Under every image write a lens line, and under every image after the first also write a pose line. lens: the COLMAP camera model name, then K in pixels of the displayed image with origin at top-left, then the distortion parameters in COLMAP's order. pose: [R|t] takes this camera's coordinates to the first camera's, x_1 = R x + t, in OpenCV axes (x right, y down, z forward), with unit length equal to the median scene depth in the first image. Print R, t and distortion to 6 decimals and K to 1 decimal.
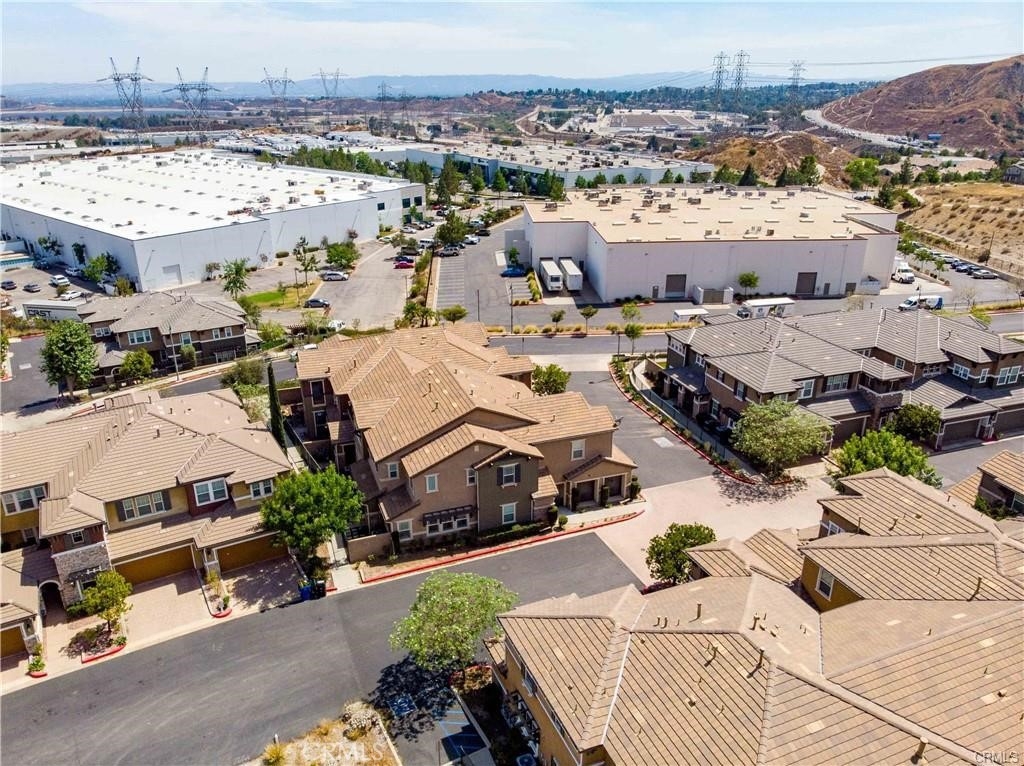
lens RADIAL K [[740.1, 0, 510.7], [0, 740.1, 396.6], [0, 0, 1]] dist [0.066203, -0.089300]
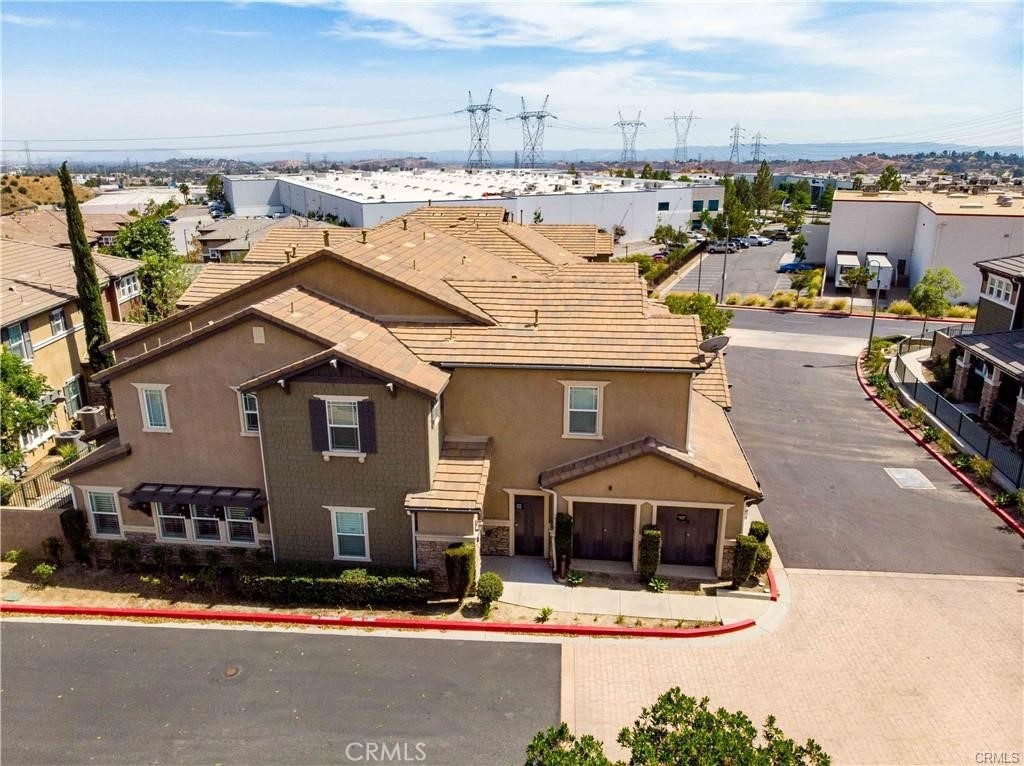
lens RADIAL K [[756.2, 0, 511.1], [0, 756.2, 386.9], [0, 0, 1]] dist [-0.005846, 0.003661]
pose [[0.897684, 0.131457, -0.420574, 0.221728], [-0.169757, 0.983962, -0.054781, 0.089871], [0.406628, 0.120572, 0.905603, 0.666611]]
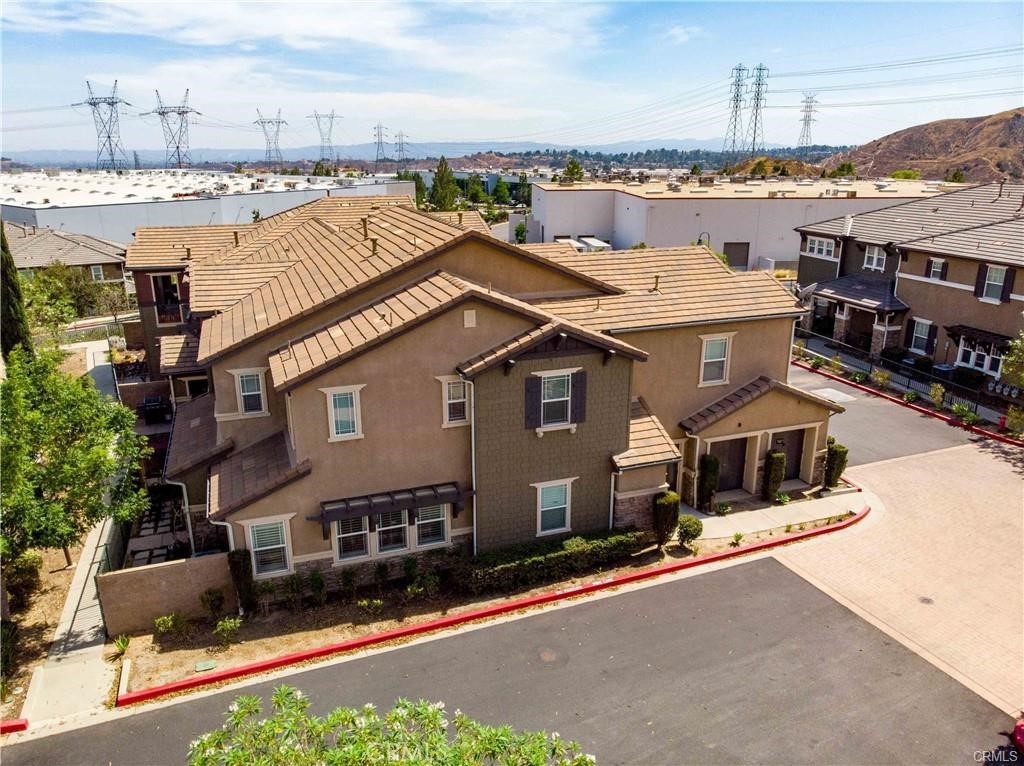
lens RADIAL K [[756.2, 0, 511.1], [0, 756.2, 386.9], [0, 0, 1]] dist [-0.005846, 0.003661]
pose [[0.999995, -0.001215, 0.002934, -0.025458], [0.001479, 0.995795, -0.091598, 0.129723], [-0.002811, 0.091601, 0.995792, 0.598268]]
